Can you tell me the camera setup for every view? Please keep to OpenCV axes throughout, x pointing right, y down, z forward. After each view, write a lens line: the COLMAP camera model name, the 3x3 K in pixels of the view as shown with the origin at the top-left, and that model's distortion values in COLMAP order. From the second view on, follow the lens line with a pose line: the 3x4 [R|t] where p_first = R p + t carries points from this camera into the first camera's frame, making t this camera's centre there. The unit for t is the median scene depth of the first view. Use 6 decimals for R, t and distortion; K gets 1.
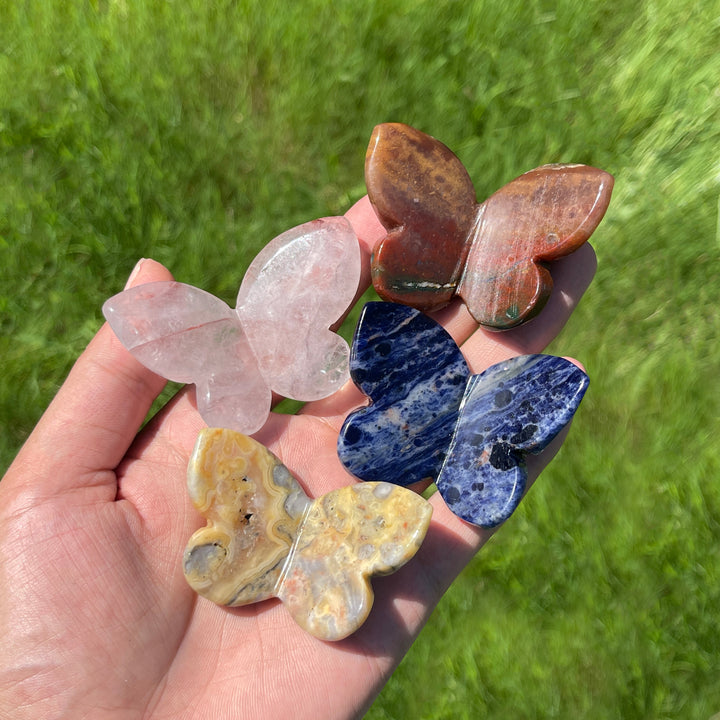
lens RADIAL K [[1030.6, 0, 363.1], [0, 1030.6, 376.3], [0, 0, 1]] dist [0.109247, -0.575537]
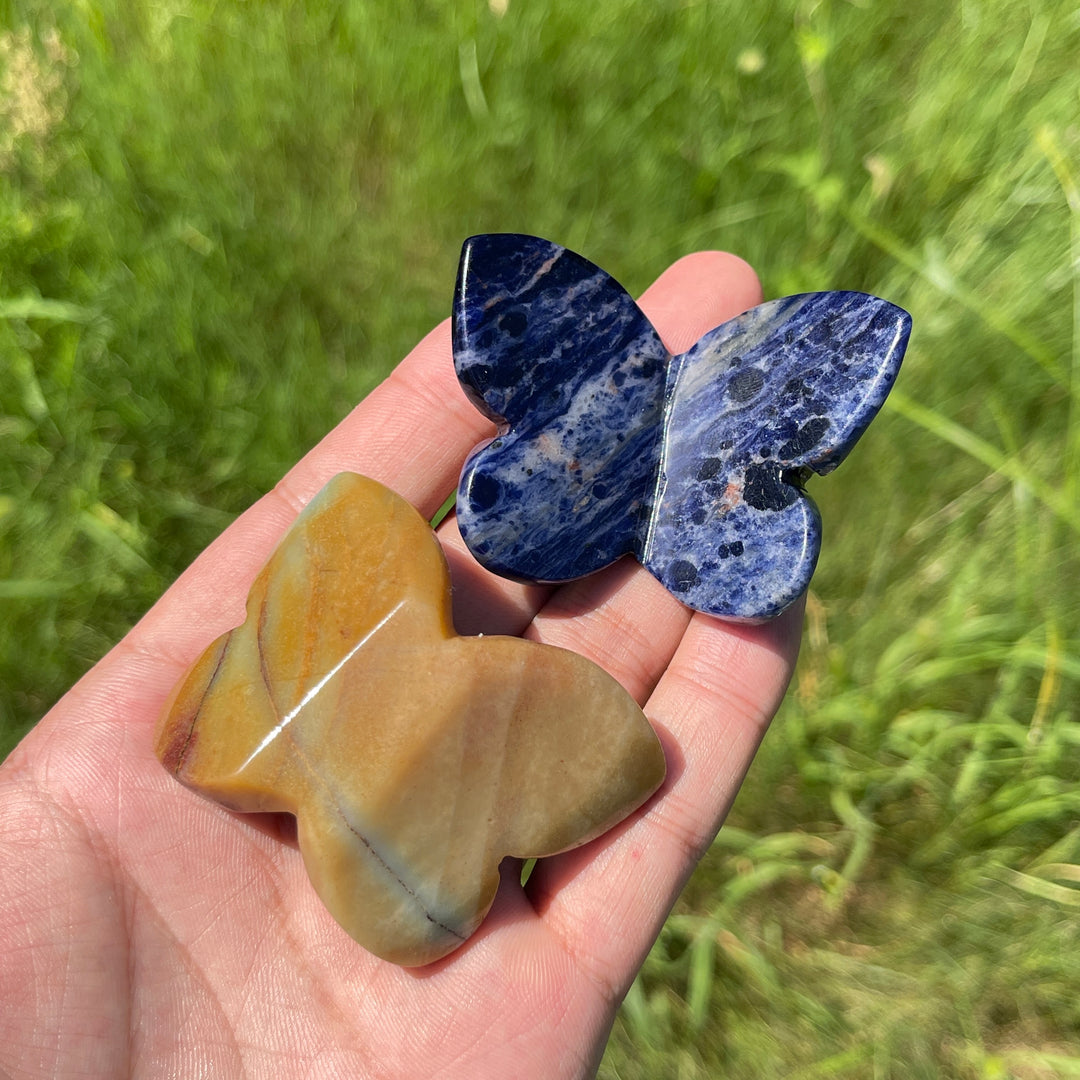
lens RADIAL K [[1581.3, 0, 536.5], [0, 1581.3, 577.7], [0, 0, 1]] dist [0.123000, -0.734878]
pose [[0.972285, -0.153321, 0.176509, -0.131718], [0.146693, 0.987913, 0.050085, 0.062998], [-0.182055, -0.022804, 0.983024, 0.199219]]
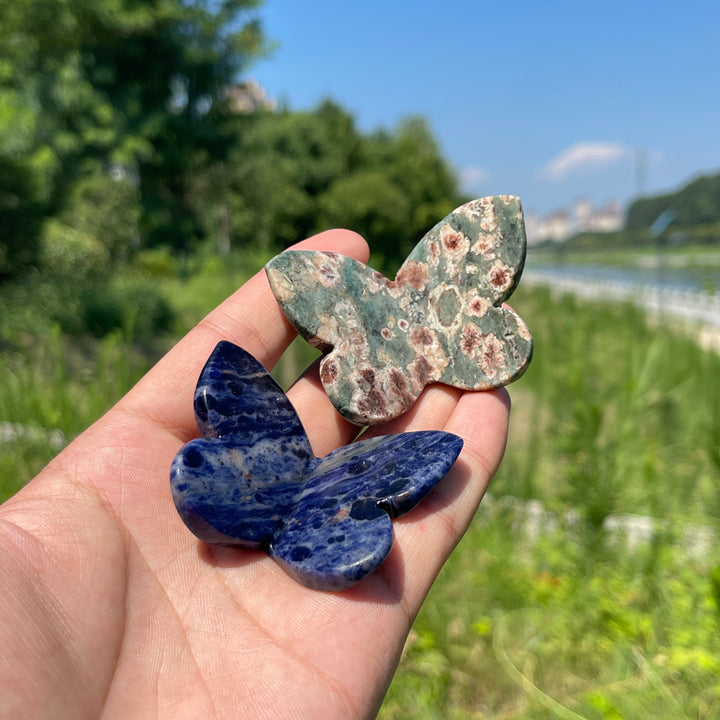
lens RADIAL K [[1054.2, 0, 357.6], [0, 1054.2, 385.1], [0, 0, 1]] dist [0.123000, -0.734878]
pose [[0.897436, 0.278056, 0.342481, -0.193331], [-0.042653, 0.827402, -0.559988, 0.465303], [-0.439078, 0.487945, 0.754401, 0.281441]]
